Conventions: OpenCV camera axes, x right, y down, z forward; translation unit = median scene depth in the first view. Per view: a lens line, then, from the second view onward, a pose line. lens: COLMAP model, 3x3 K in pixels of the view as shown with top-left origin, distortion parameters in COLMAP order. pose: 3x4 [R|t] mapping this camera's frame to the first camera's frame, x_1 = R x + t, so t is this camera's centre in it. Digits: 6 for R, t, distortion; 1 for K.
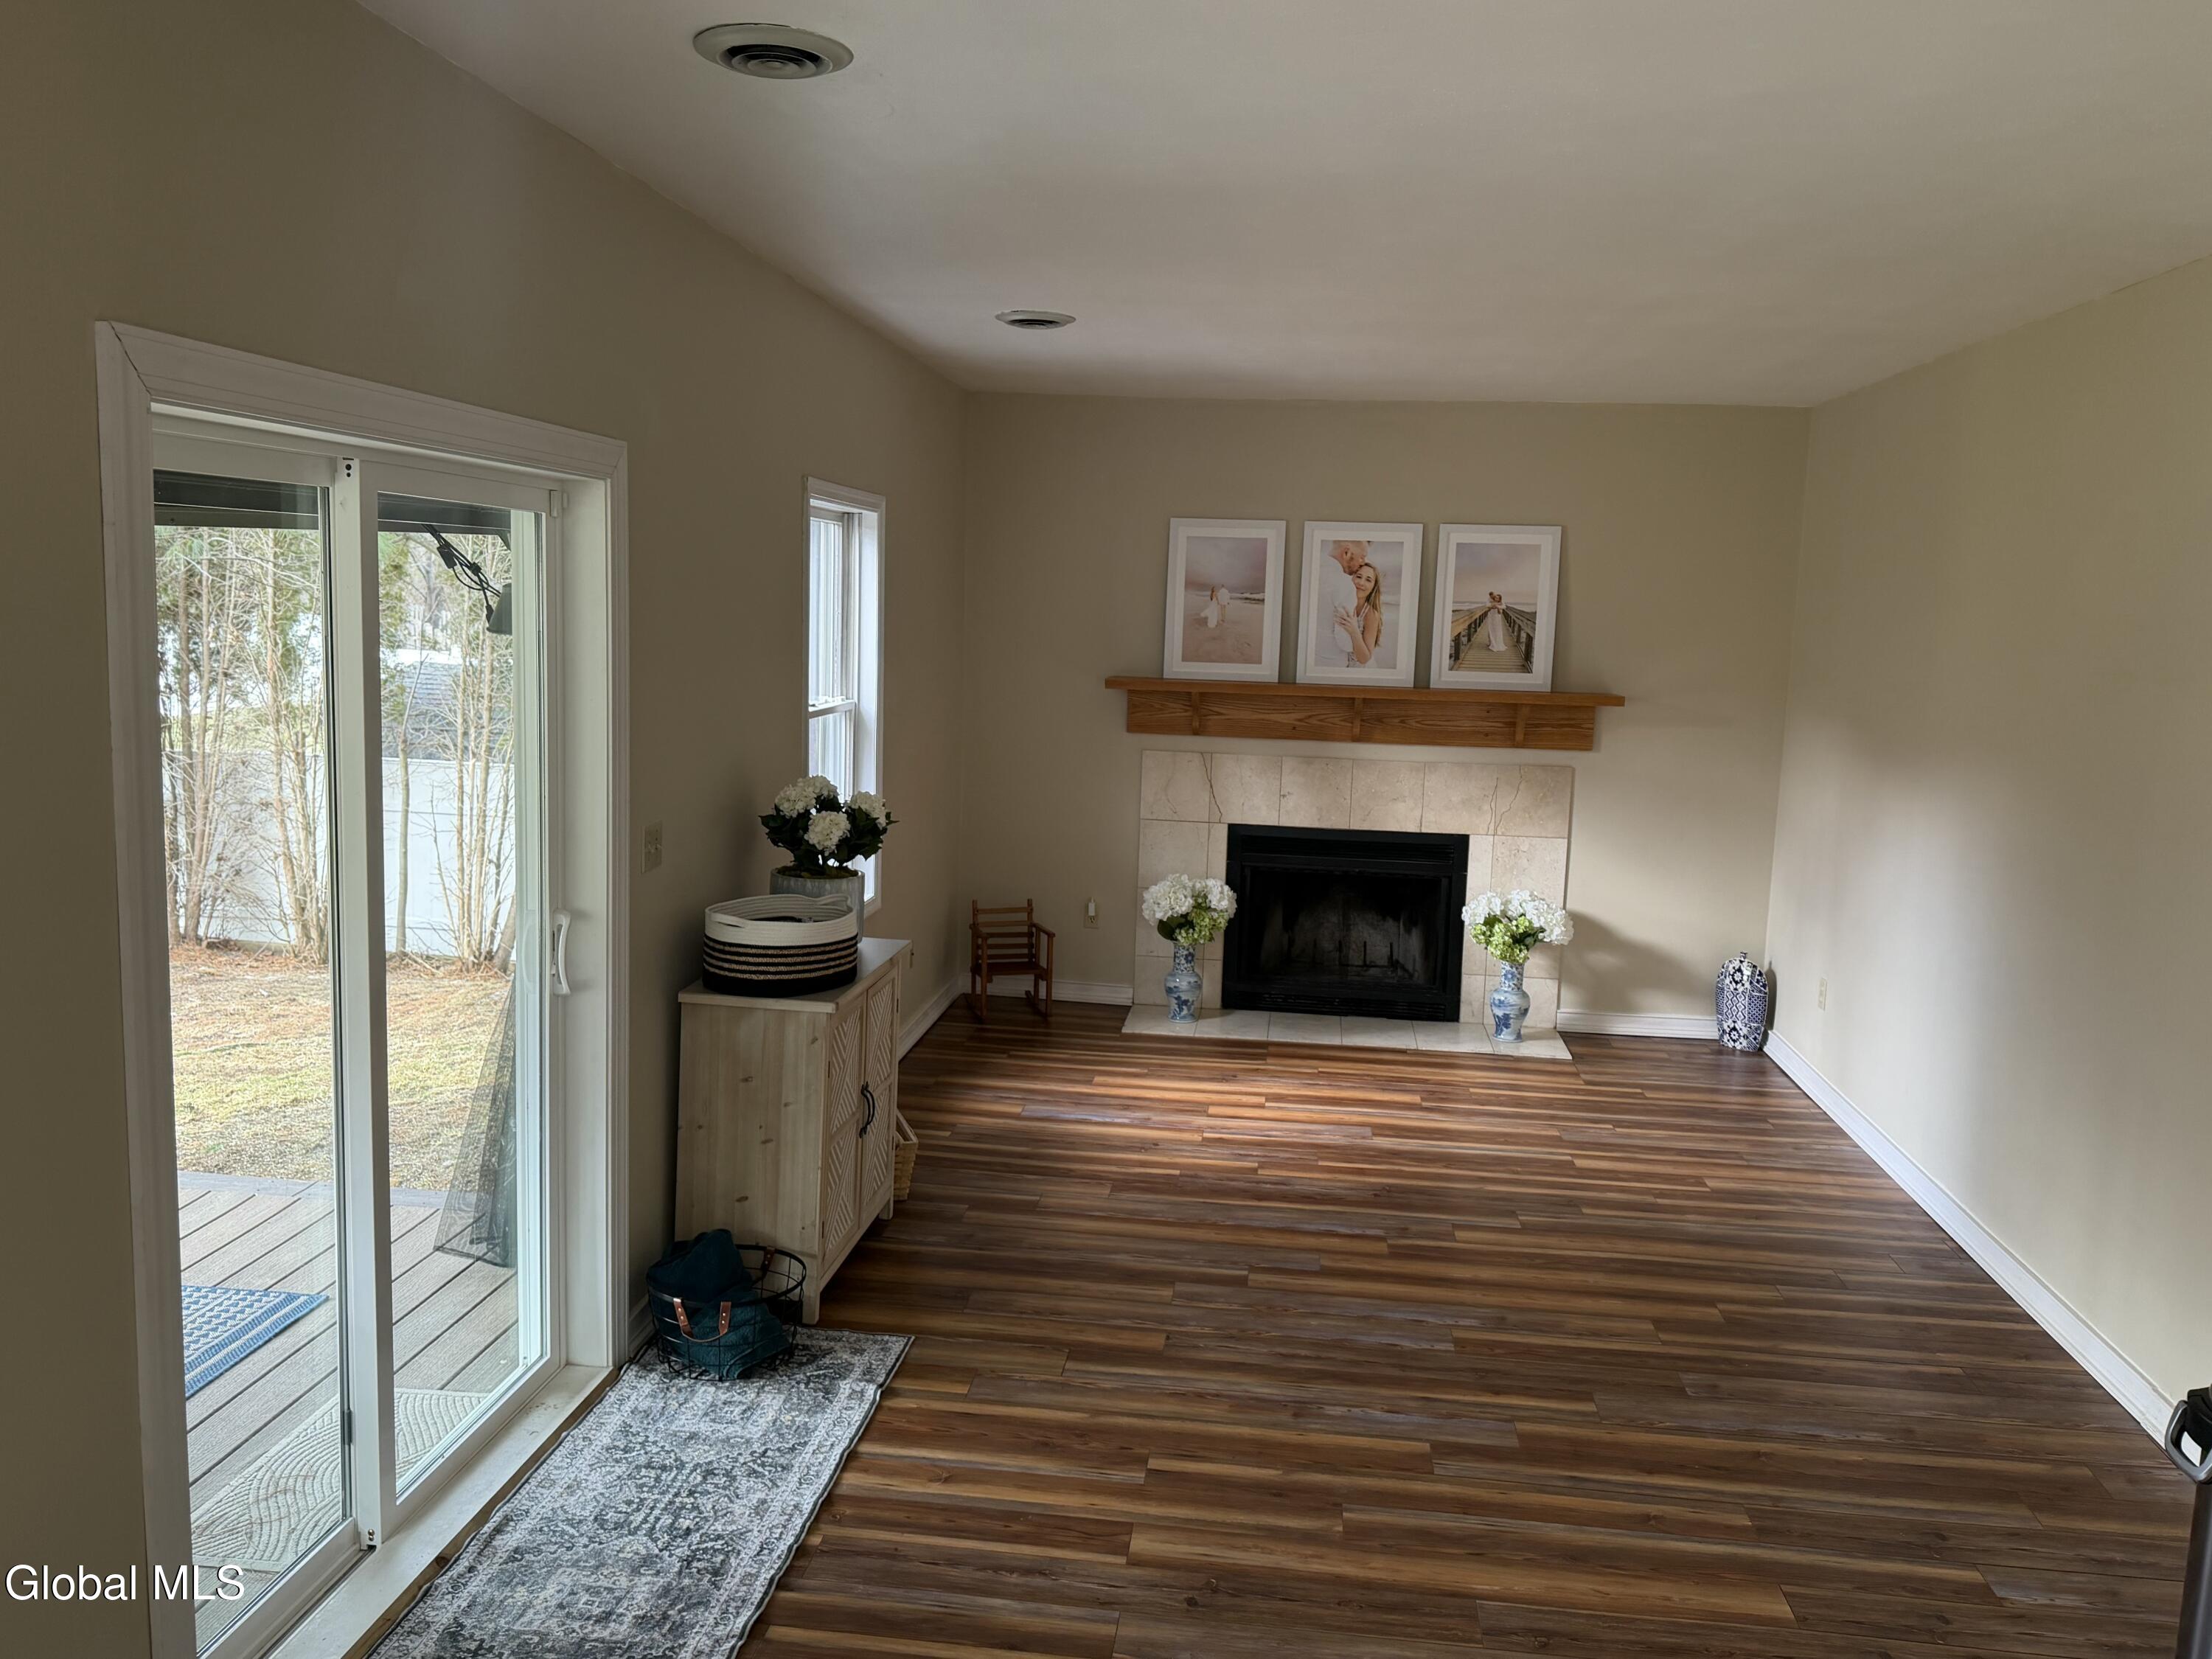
lens RADIAL K [[1706.2, 0, 1117.2], [0, 1706.2, 821.3], [0, 0, 1]] dist [0.159929, -0.296005]
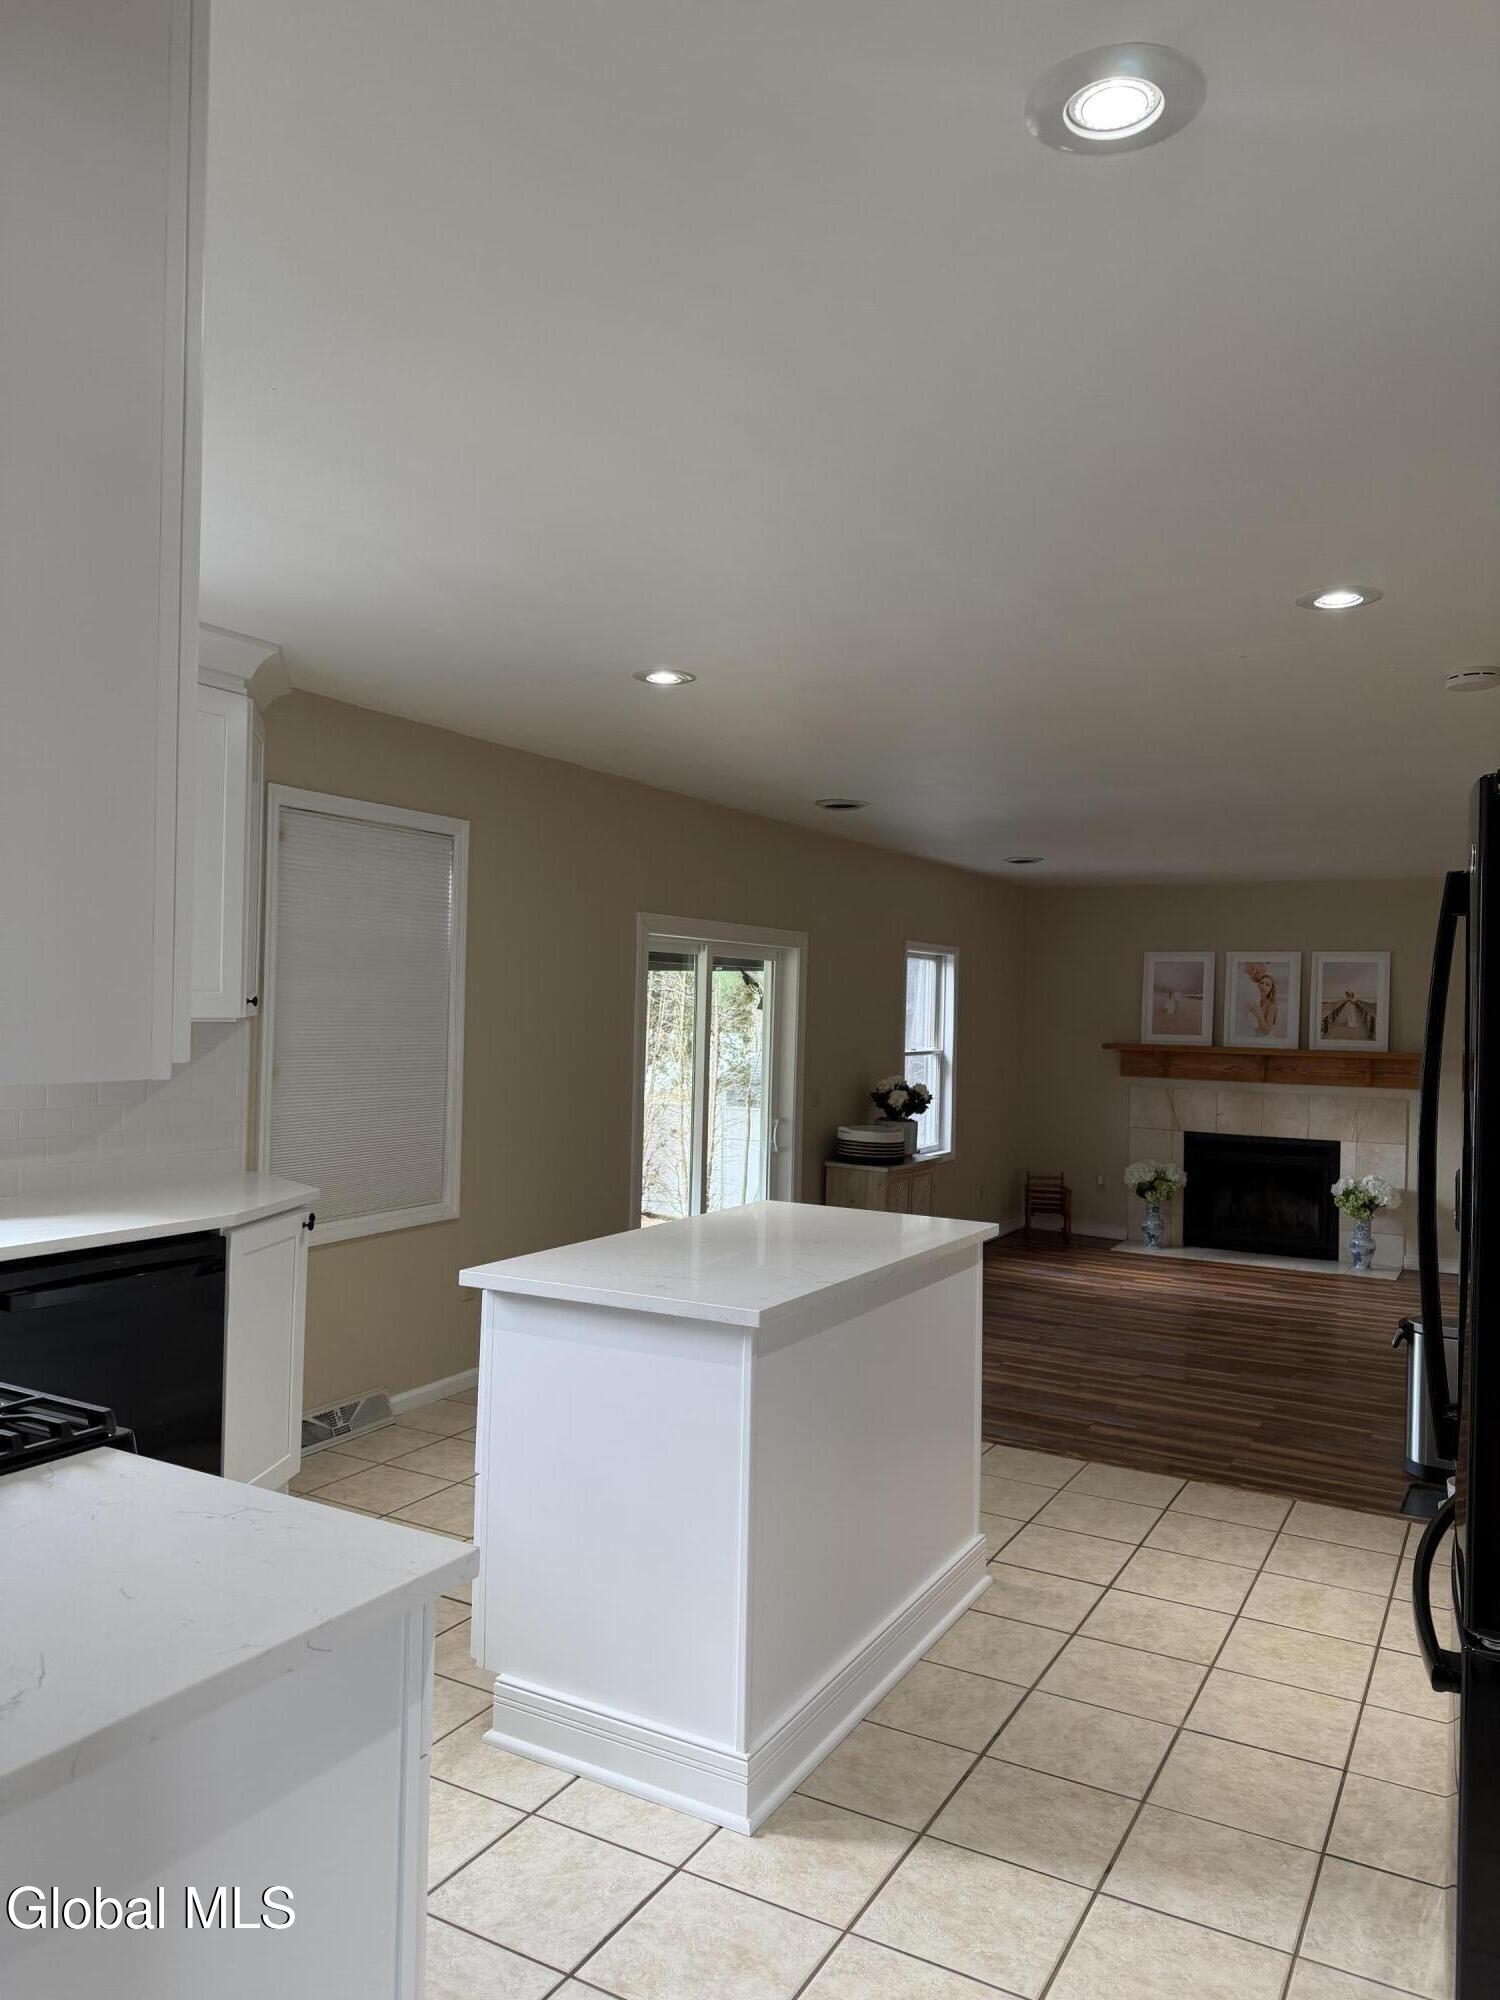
lens RADIAL K [[1400.5, 0, 751.5], [0, 1400.5, 1004.4], [0, 0, 1]] dist [0.072138, -0.000092]
pose [[0.920451, -0.013520, -0.390624, 0.221135], [-0.041427, 0.990398, -0.131895, 0.079867], [0.388656, 0.137585, 0.911053, -0.443158]]
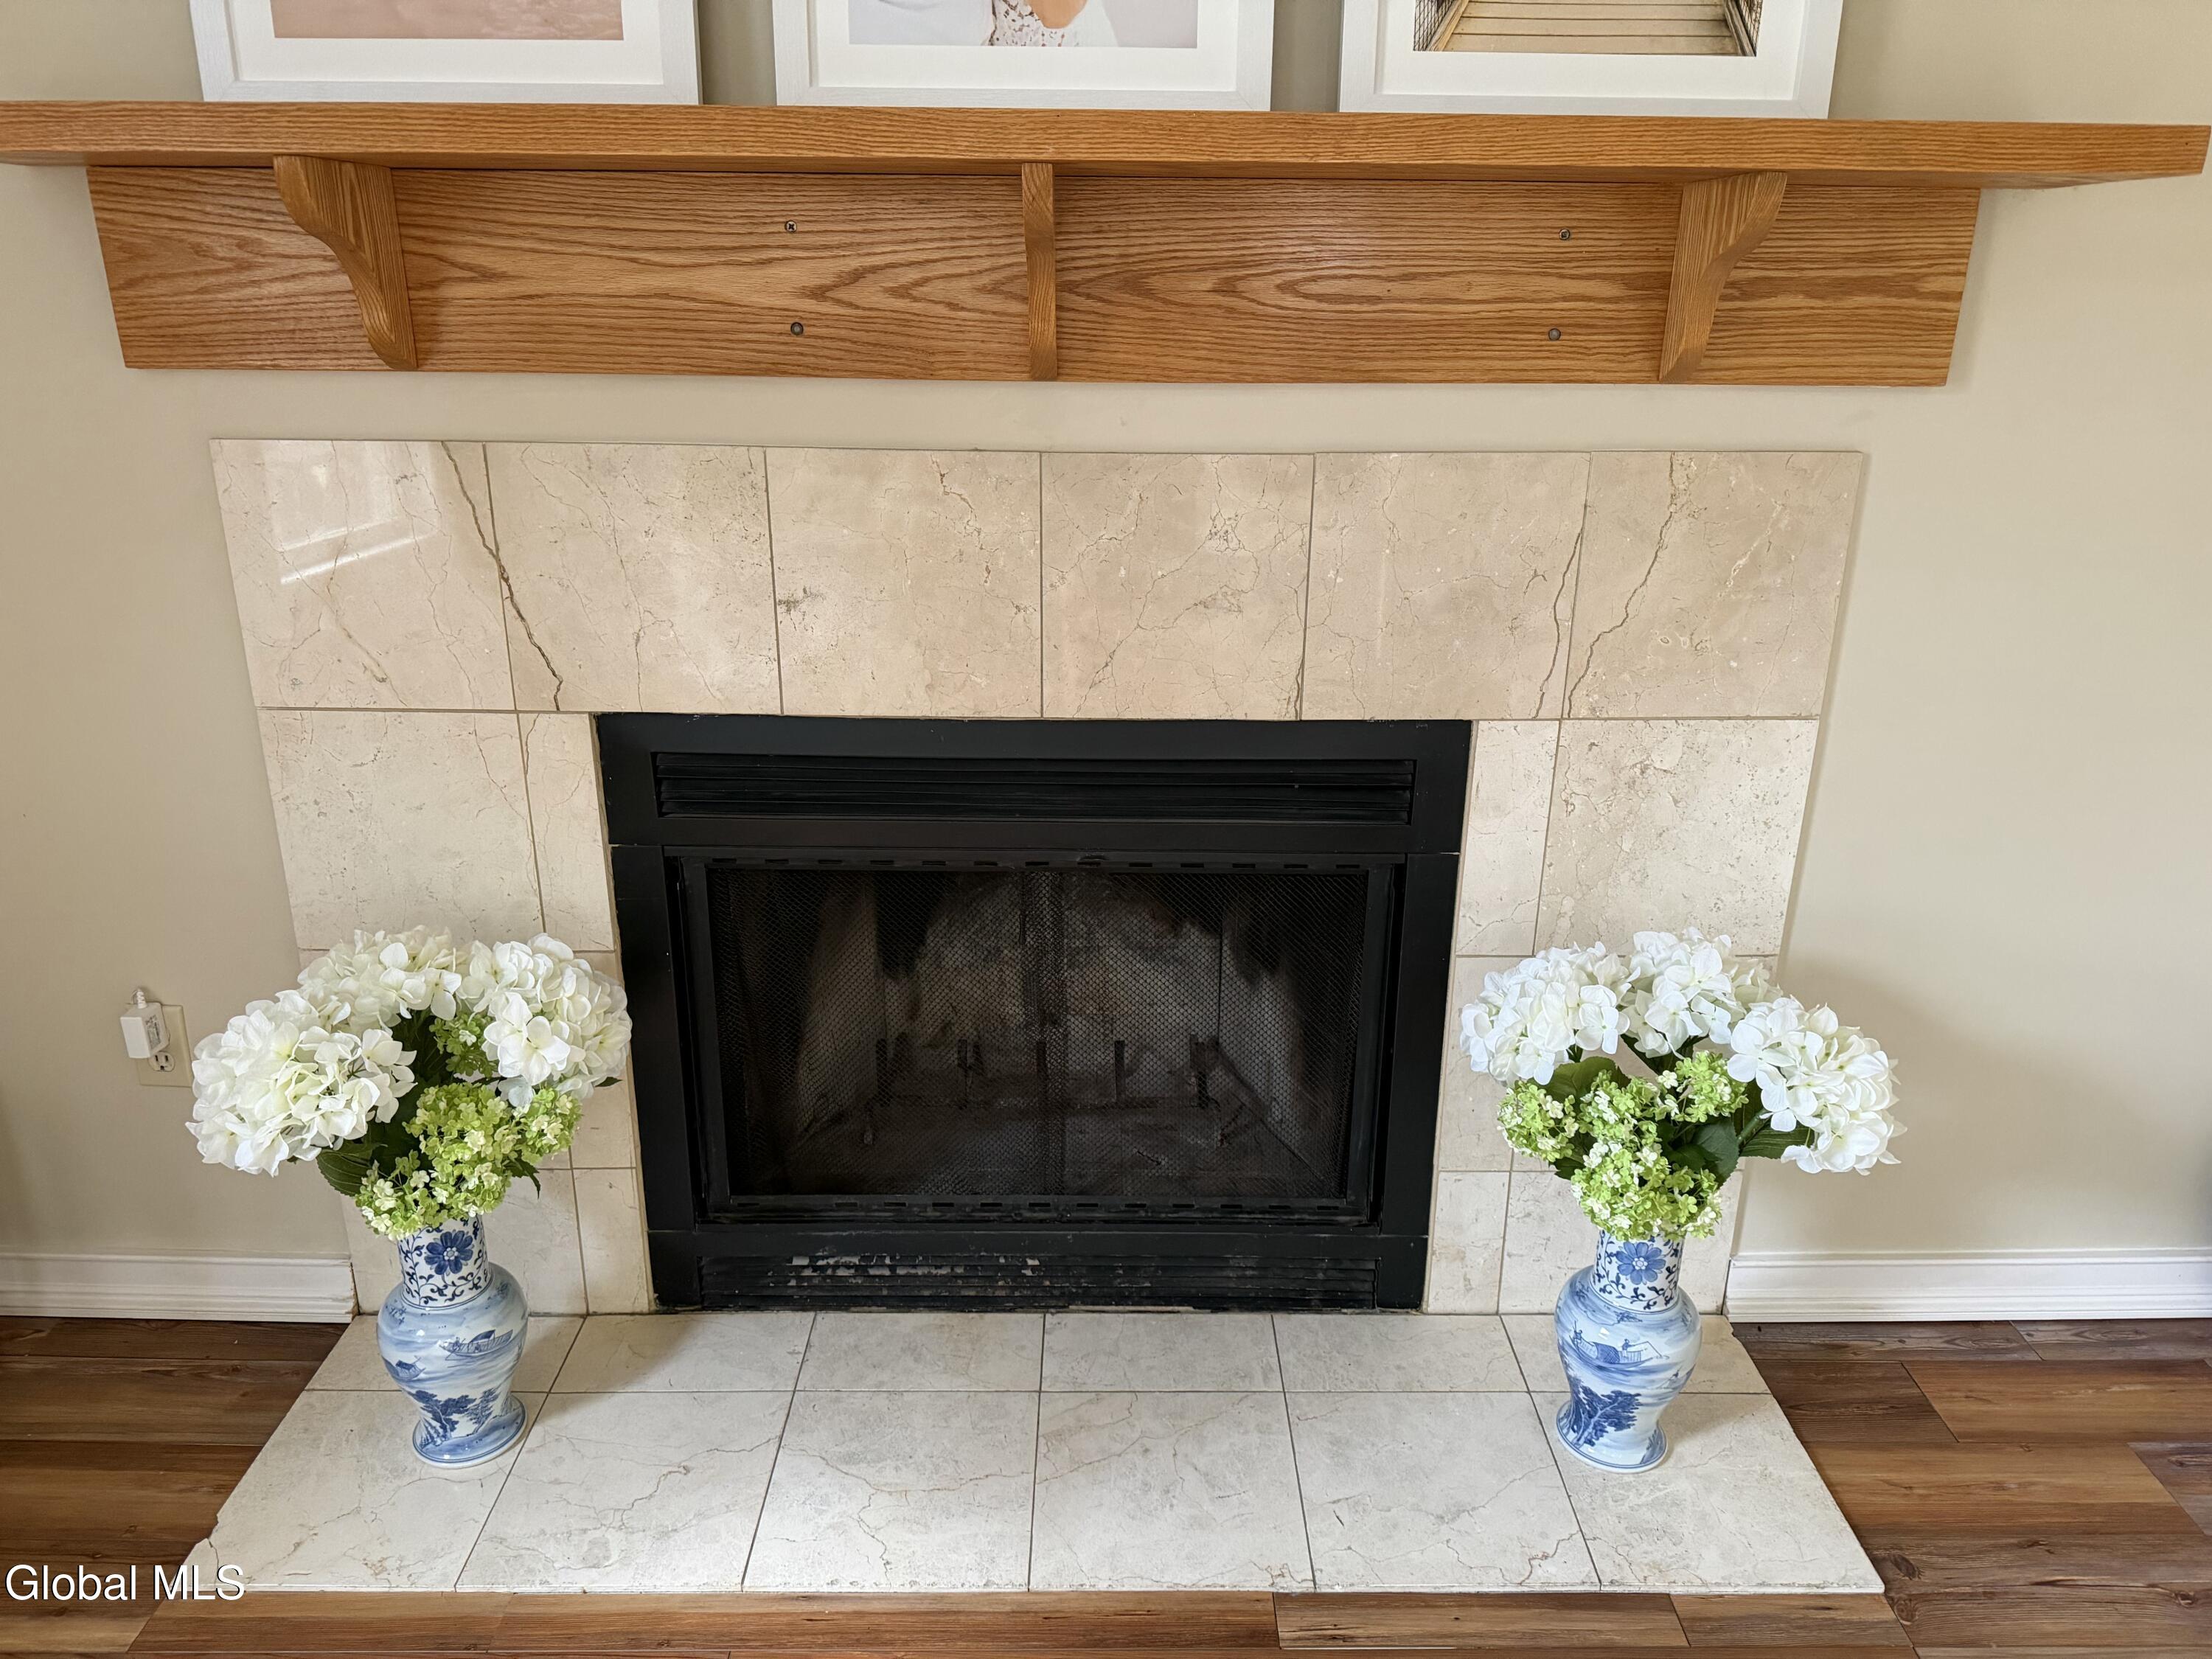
lens RADIAL K [[1547.2, 0, 1112.5], [0, 1547.2, 835.1], [0, 0, 1]] dist [0.002560, -0.000321]
pose [[0.992536, -0.061410, 0.105357, 0.122480], [0.037627, 0.976015, 0.214429, -0.029569], [-0.115998, -0.208865, 0.971041, 0.773683]]
